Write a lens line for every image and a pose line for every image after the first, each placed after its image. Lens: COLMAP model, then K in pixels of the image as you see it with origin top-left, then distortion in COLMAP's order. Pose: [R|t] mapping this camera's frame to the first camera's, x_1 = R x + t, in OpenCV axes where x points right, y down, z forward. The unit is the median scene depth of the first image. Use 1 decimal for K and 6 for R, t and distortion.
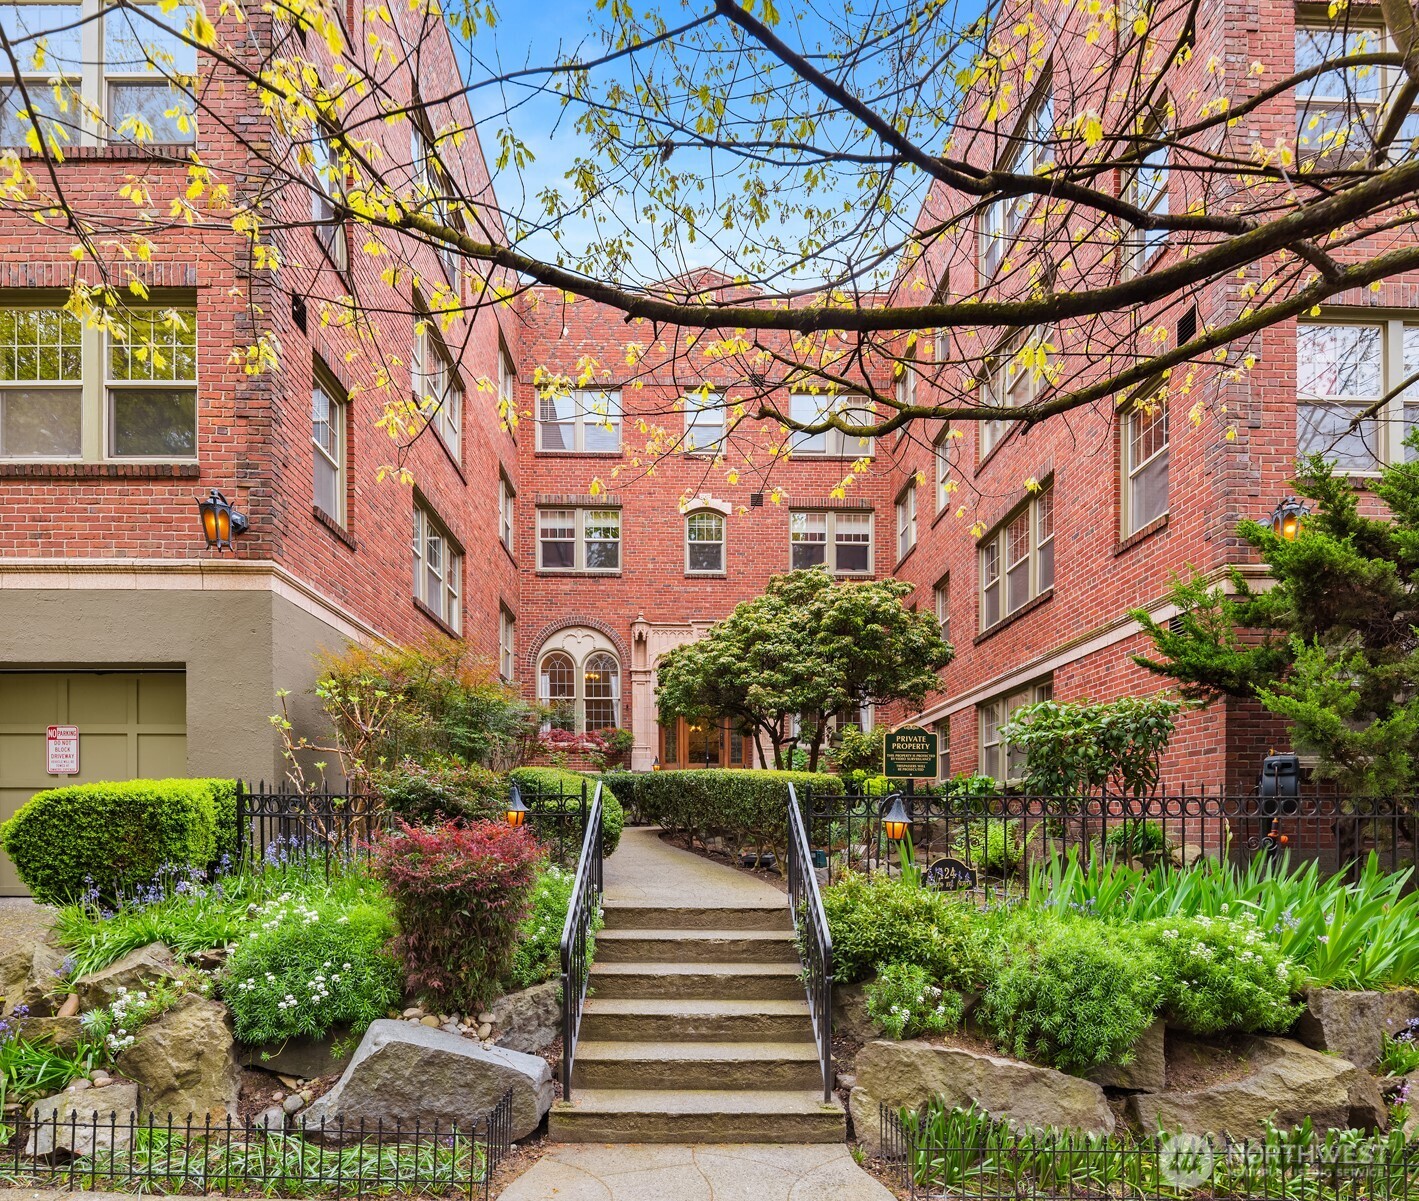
lens RADIAL K [[891.3, 0, 709.5], [0, 891.3, 600.5], [0, 0, 1]] dist [-0.003891, -0.002639]
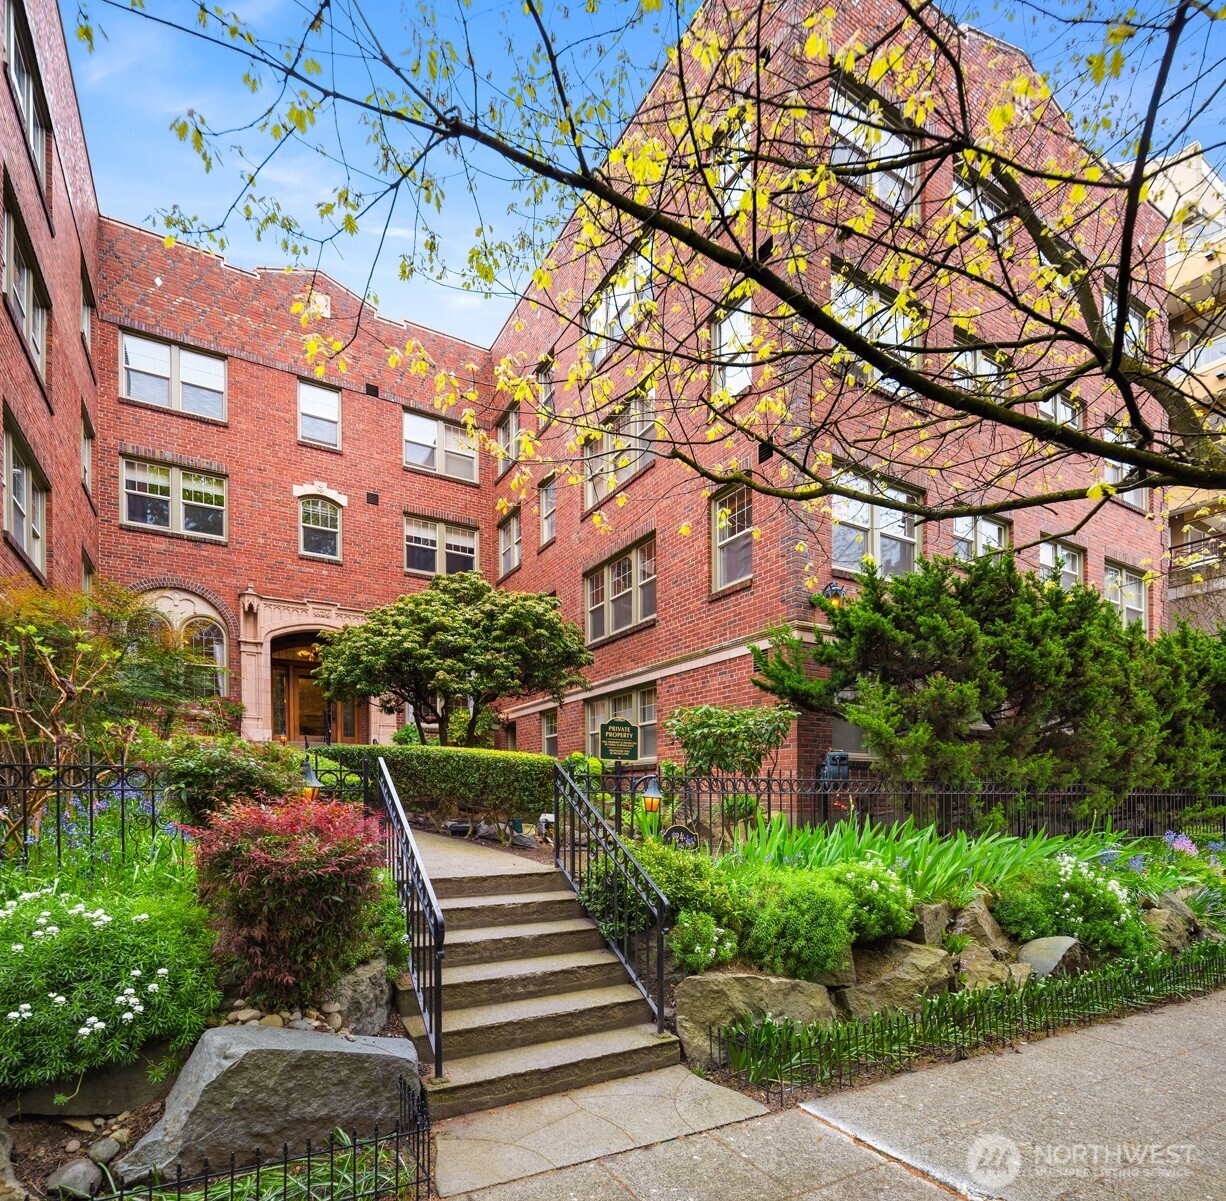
lens RADIAL K [[728.6, 0, 612.7], [0, 728.6, 616.3], [0, 0, 1]] dist [-0.006137, -0.000919]
pose [[0.836642, 0.127549, 0.532692, -0.264392], [-0.136494, 0.990379, -0.022762, 0.018488], [-0.530470, -0.053665, 0.846003, 0.118045]]
